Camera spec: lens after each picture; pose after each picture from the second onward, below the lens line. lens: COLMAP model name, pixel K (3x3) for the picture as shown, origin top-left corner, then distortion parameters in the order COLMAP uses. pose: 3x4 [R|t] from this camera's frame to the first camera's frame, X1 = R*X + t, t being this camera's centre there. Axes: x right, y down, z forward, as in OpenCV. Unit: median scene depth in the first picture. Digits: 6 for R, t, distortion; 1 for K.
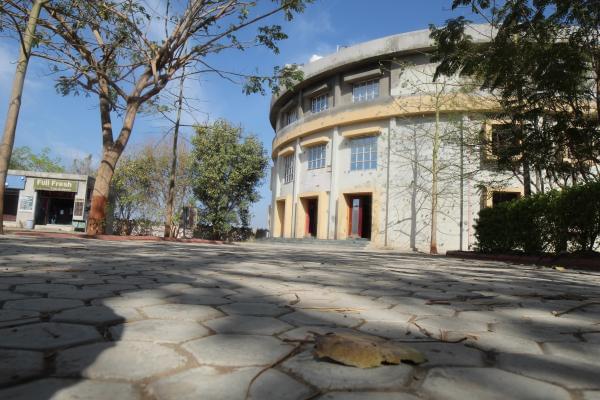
lens RADIAL K [[389.4, 0, 304.3], [0, 389.4, 200.5], [0, 0, 1]] dist [-0.121247, 0.050666]
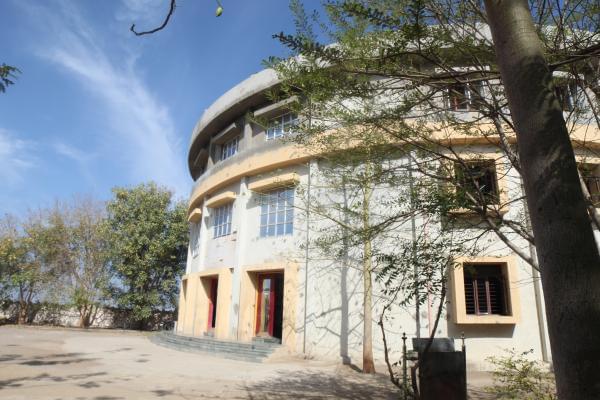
lens RADIAL K [[389.4, 0, 304.3], [0, 389.4, 200.5], [0, 0, 1]] dist [-0.121247, 0.050666]
pose [[0.998884, -0.017182, 0.043994, 0.205786], [0.024885, 0.983161, -0.181041, -0.017000], [-0.040143, 0.181934, 0.982491, 0.363777]]
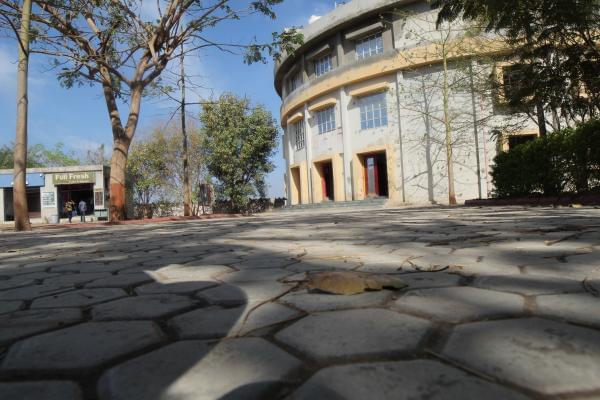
lens RADIAL K [[389.4, 0, 304.3], [0, 389.4, 200.5], [0, 0, 1]] dist [-0.121247, 0.050666]
pose [[0.993349, -0.105339, -0.046493, 0.001160], [0.109038, 0.990322, 0.085871, 0.000412], [0.036998, -0.090370, 0.995221, -0.001744]]
